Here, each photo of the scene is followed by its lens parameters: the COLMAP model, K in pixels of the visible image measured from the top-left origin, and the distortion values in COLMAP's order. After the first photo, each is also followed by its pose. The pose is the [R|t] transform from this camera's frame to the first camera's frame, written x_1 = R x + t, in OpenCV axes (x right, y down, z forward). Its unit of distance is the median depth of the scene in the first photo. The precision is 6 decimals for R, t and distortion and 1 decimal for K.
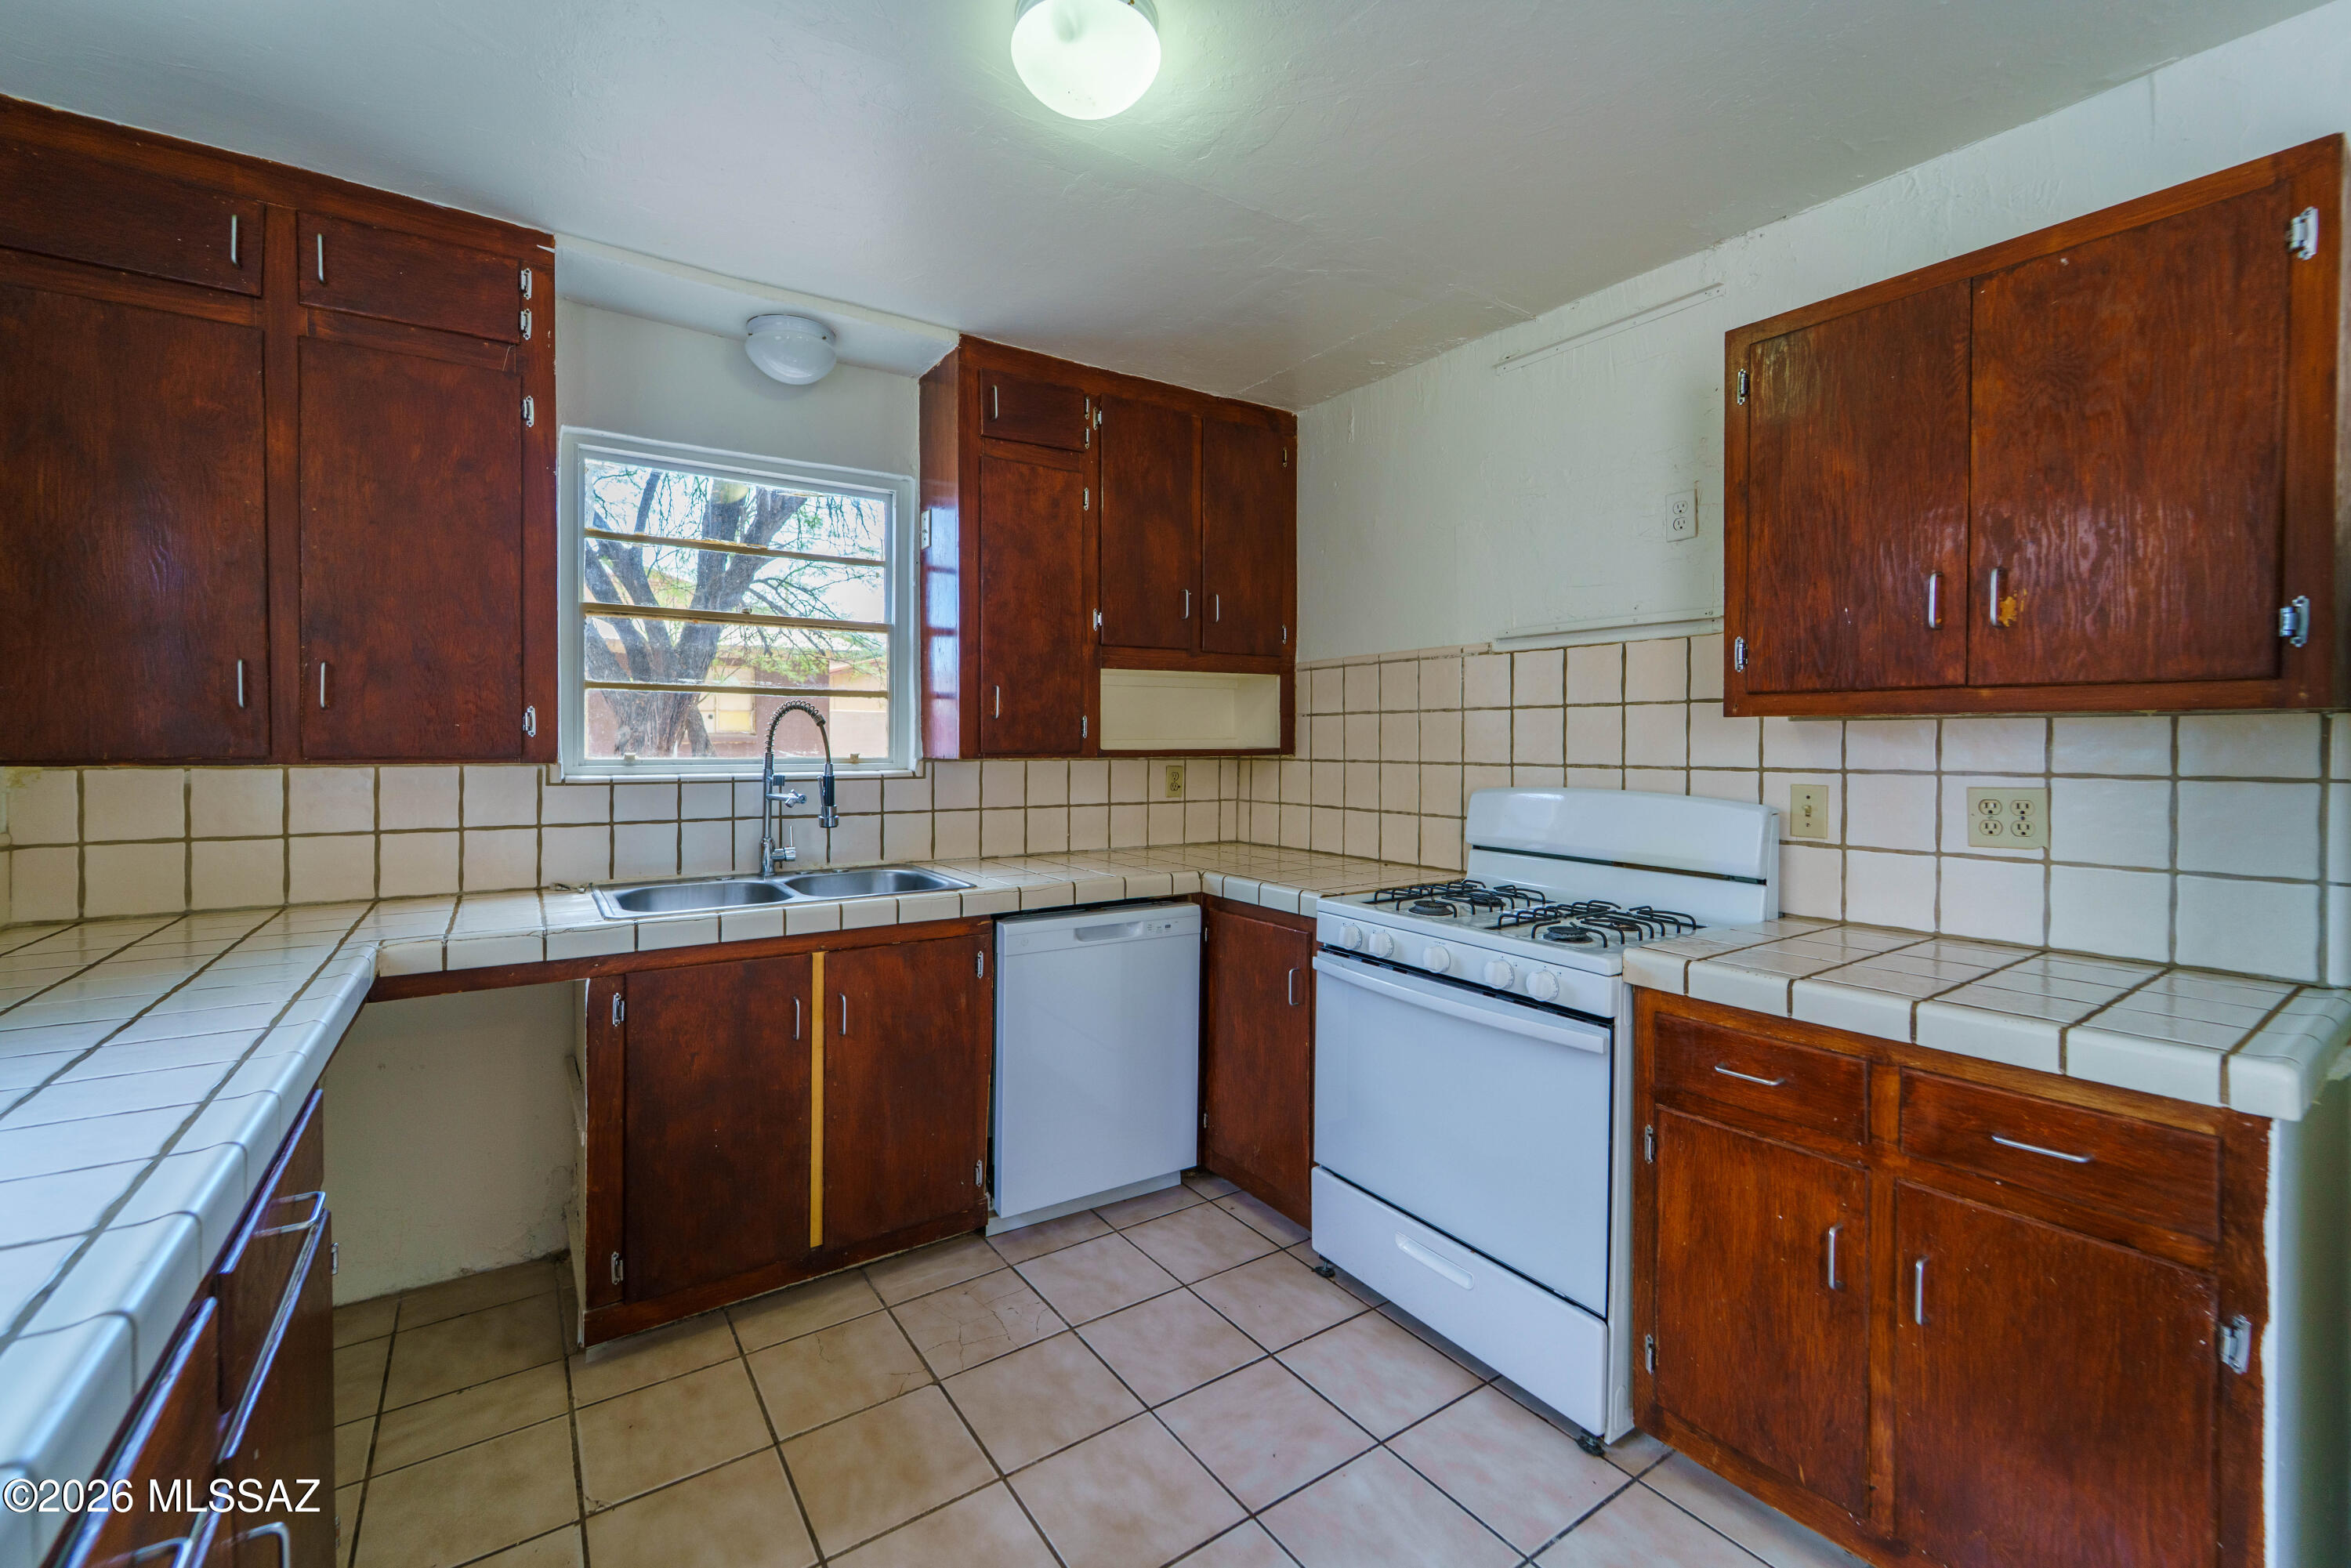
lens RADIAL K [[977.4, 0, 1208.4], [0, 977.4, 747.3], [0, 0, 1]] dist [-0.000108, -0.000413]
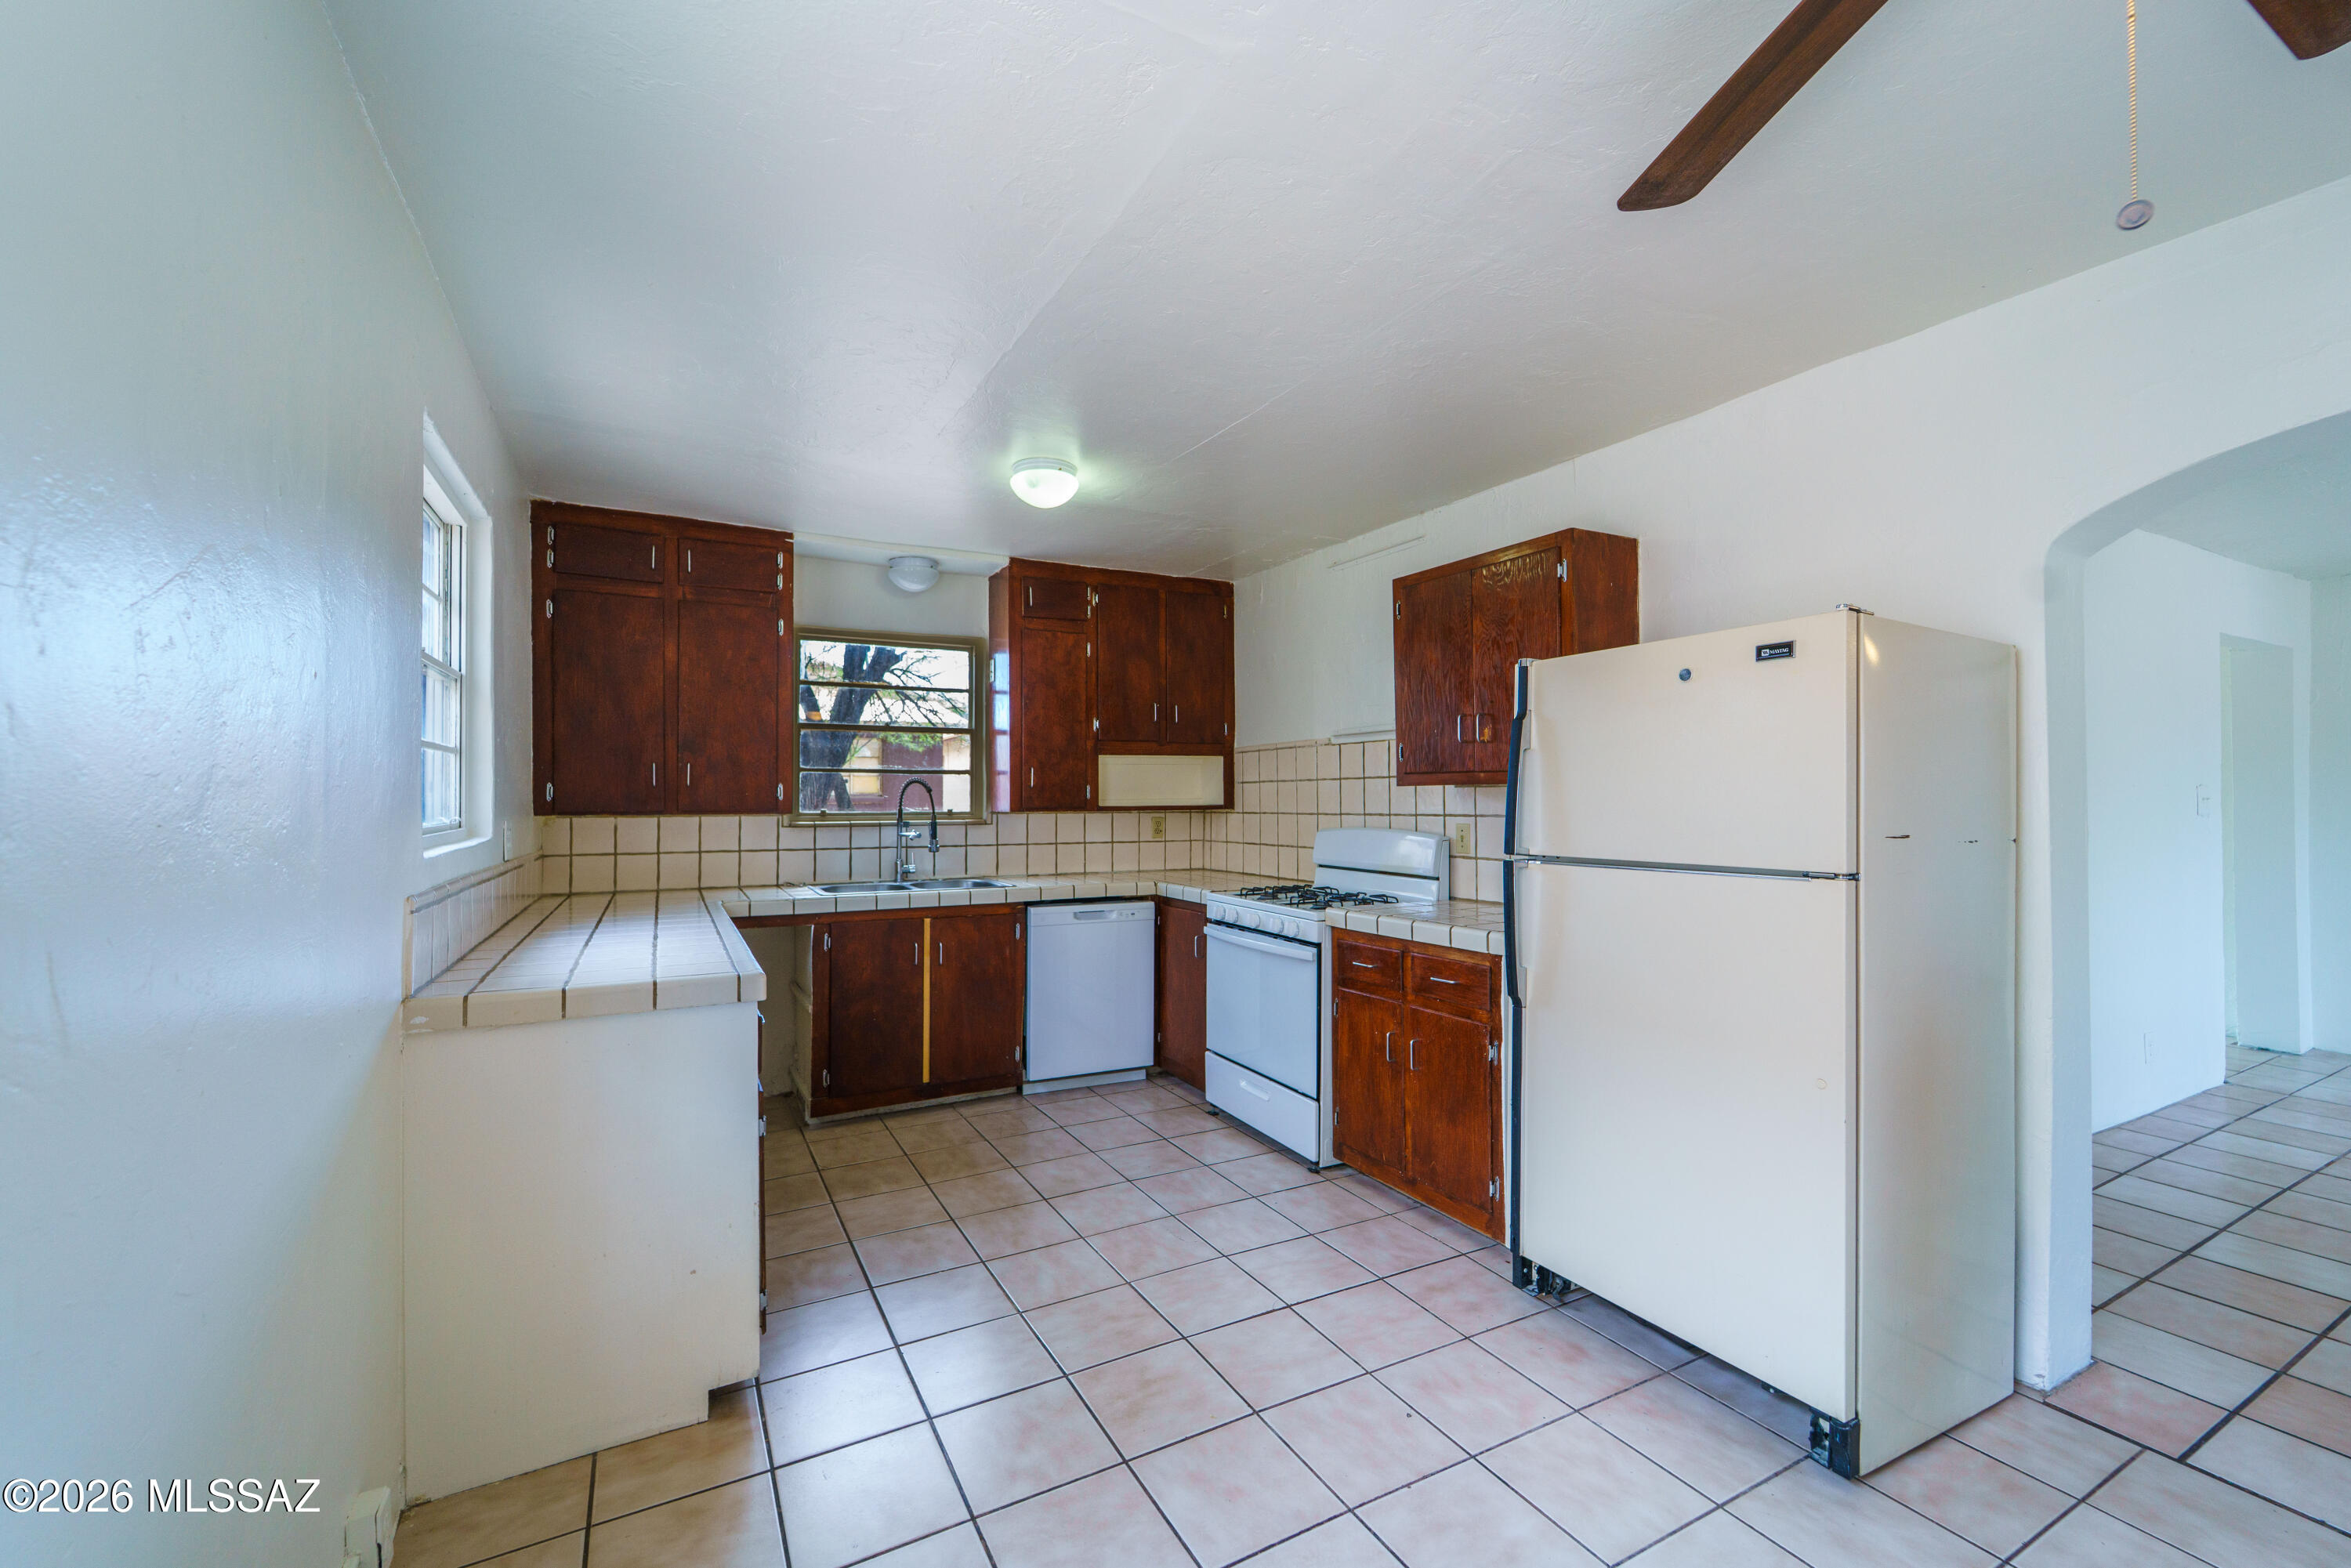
lens RADIAL K [[942.0, 0, 1166.8], [0, 942.0, 786.5], [0, 0, 1]] dist [0.004996, -0.004423]
pose [[0.990713, -0.006649, -0.135806, 0.252963], [0.003895, 0.999782, -0.020537, 0.003048], [0.135913, 0.019817, 0.990523, -0.610725]]
